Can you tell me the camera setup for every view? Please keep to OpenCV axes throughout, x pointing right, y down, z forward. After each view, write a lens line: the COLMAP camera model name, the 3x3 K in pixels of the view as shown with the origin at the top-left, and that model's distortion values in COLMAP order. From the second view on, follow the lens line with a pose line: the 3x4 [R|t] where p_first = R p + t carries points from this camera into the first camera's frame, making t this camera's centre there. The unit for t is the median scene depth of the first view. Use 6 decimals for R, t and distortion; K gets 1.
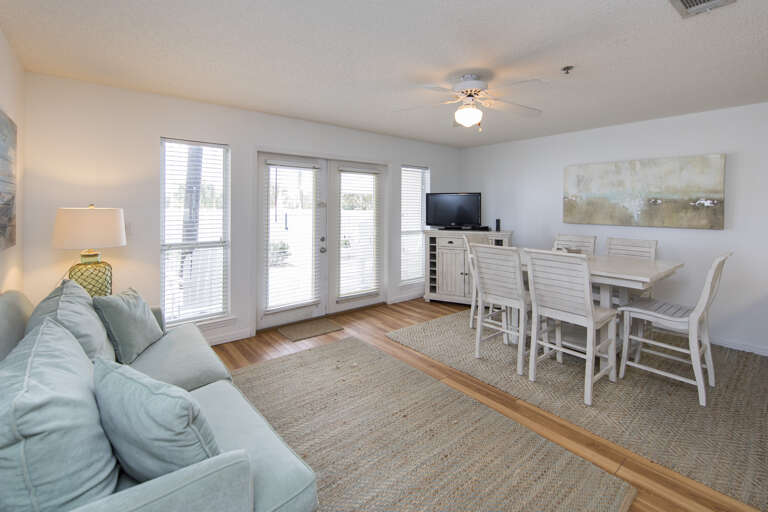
lens RADIAL K [[347.7, 0, 386.2], [0, 347.7, 208.4], [0, 0, 1]] dist [0.016650, -0.000204]
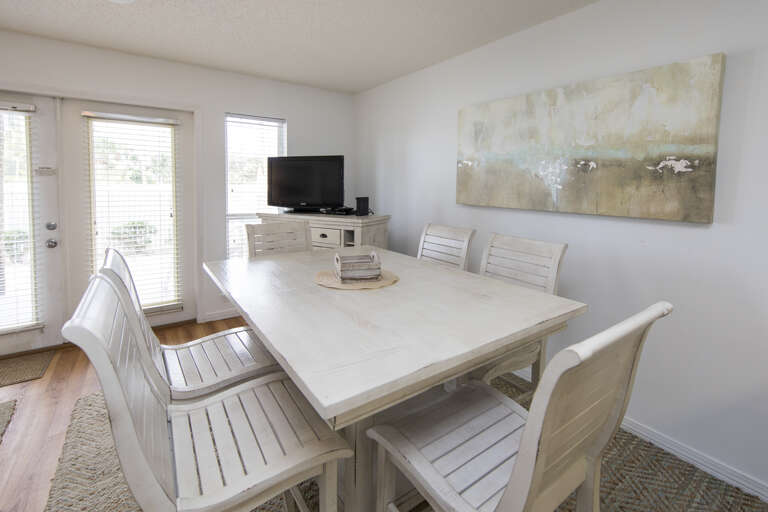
lens RADIAL K [[347.7, 0, 386.2], [0, 347.7, 208.4], [0, 0, 1]] dist [0.016650, -0.000204]
pose [[0.996613, 0.010370, -0.081582, 0.510425], [-0.004815, 0.997674, 0.067997, 0.010089], [0.082097, -0.067374, 0.994344, 0.455312]]
